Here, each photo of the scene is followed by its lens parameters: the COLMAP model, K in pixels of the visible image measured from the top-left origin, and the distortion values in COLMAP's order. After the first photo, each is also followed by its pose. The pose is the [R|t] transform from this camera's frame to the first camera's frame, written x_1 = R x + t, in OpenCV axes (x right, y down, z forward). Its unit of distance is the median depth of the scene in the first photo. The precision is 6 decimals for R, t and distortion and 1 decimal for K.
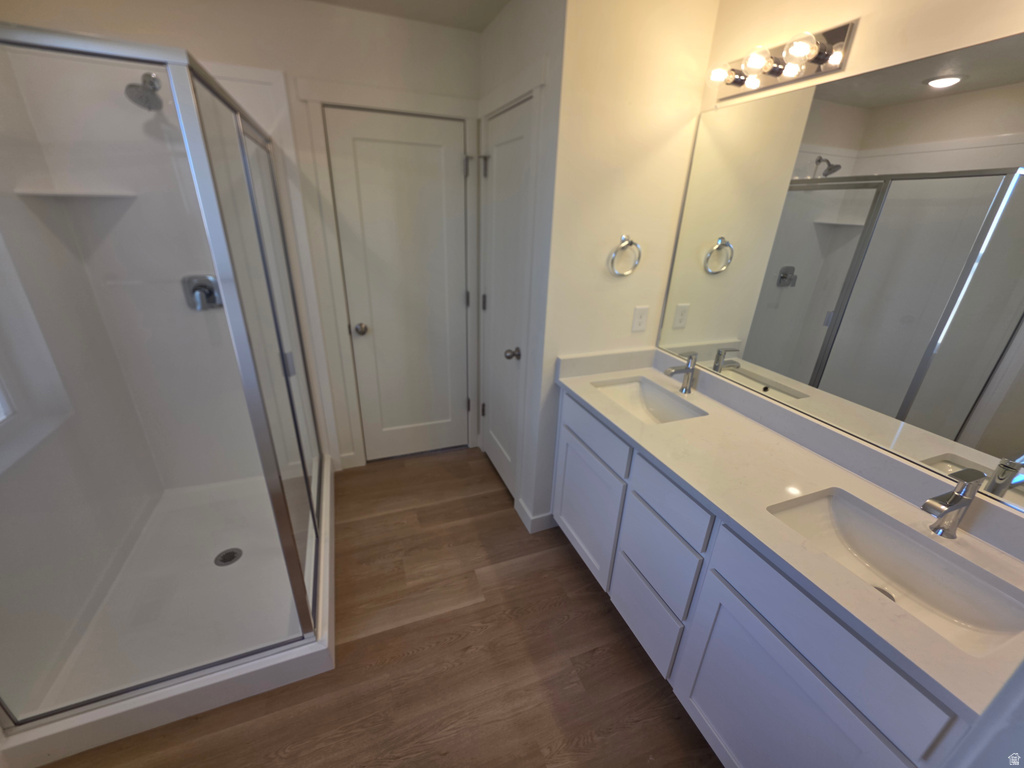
lens RADIAL K [[414.0, 0, 512.3], [0, 414.0, 378.0], [0, 0, 1]] dist [0.004400, 0.000283]
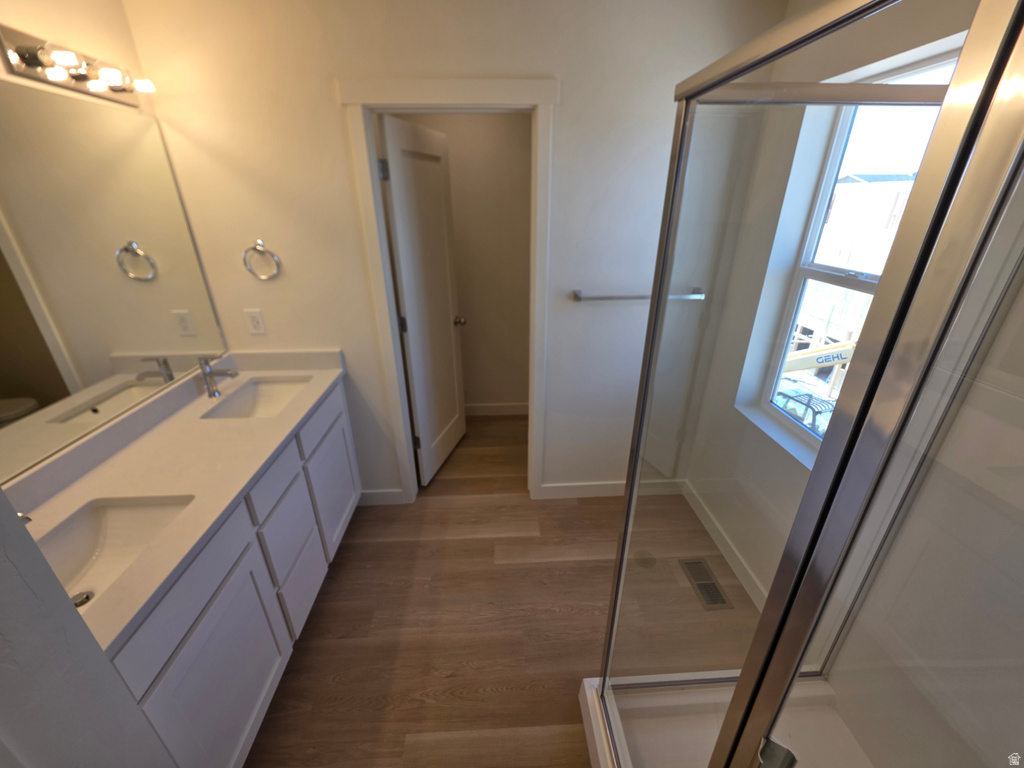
lens RADIAL K [[414.0, 0, 510.8], [0, 414.0, 385.5], [0, 0, 1]] dist [0.004400, 0.000283]
pose [[-0.945948, -0.165916, 0.278665, -0.422982], [0.093948, 0.682210, 0.725096, -0.540140], [-0.310413, 0.712083, -0.629747, 1.132328]]
